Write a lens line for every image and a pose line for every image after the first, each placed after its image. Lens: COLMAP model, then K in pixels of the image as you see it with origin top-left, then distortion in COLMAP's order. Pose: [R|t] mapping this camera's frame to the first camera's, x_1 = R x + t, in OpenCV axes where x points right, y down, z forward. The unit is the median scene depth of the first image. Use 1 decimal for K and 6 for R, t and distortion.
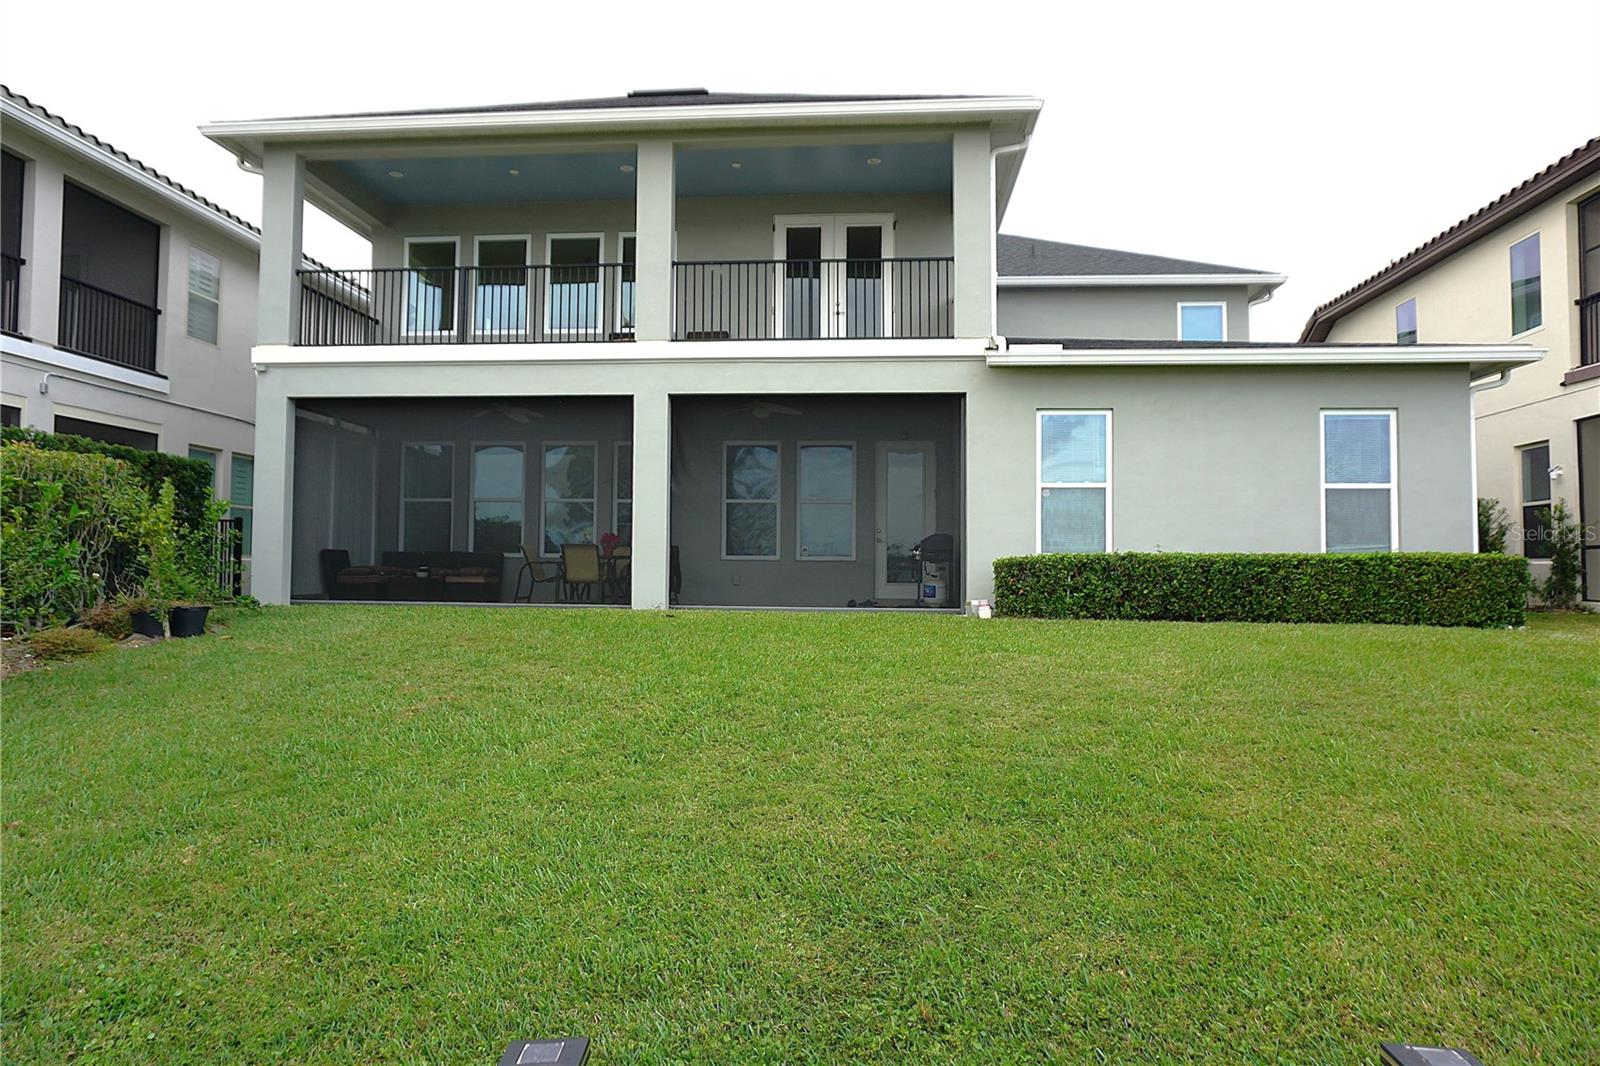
lens RADIAL K [[1077.6, 0, 797.2], [0, 1077.6, 537.2], [0, 0, 1]] dist [-0.062182, 0.058619]
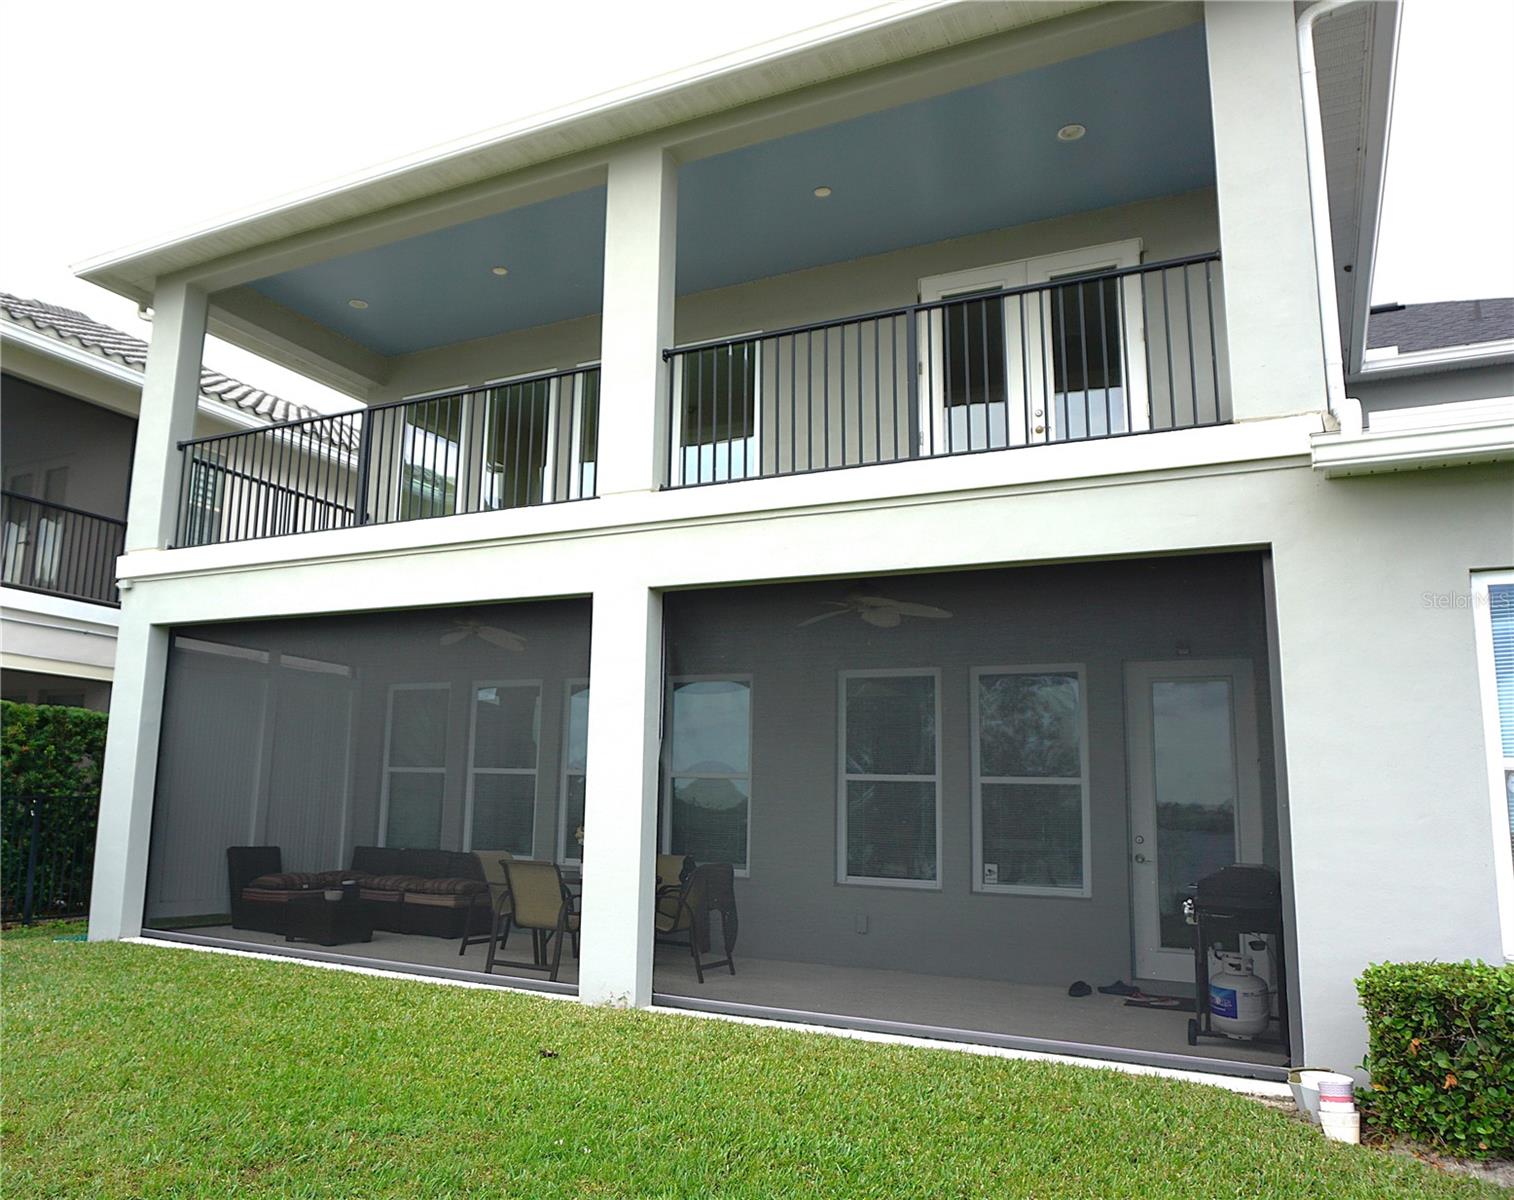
lens RADIAL K [[1199.5, 0, 616.4], [0, 1199.5, 601.4], [0, 0, 1]] dist [-0.011721, -0.005430]
pose [[0.903292, -0.053095, -0.425729, 0.114756], [-0.010366, 0.989322, -0.145377, -0.037281], [0.428902, 0.135731, 0.893096, 0.437204]]
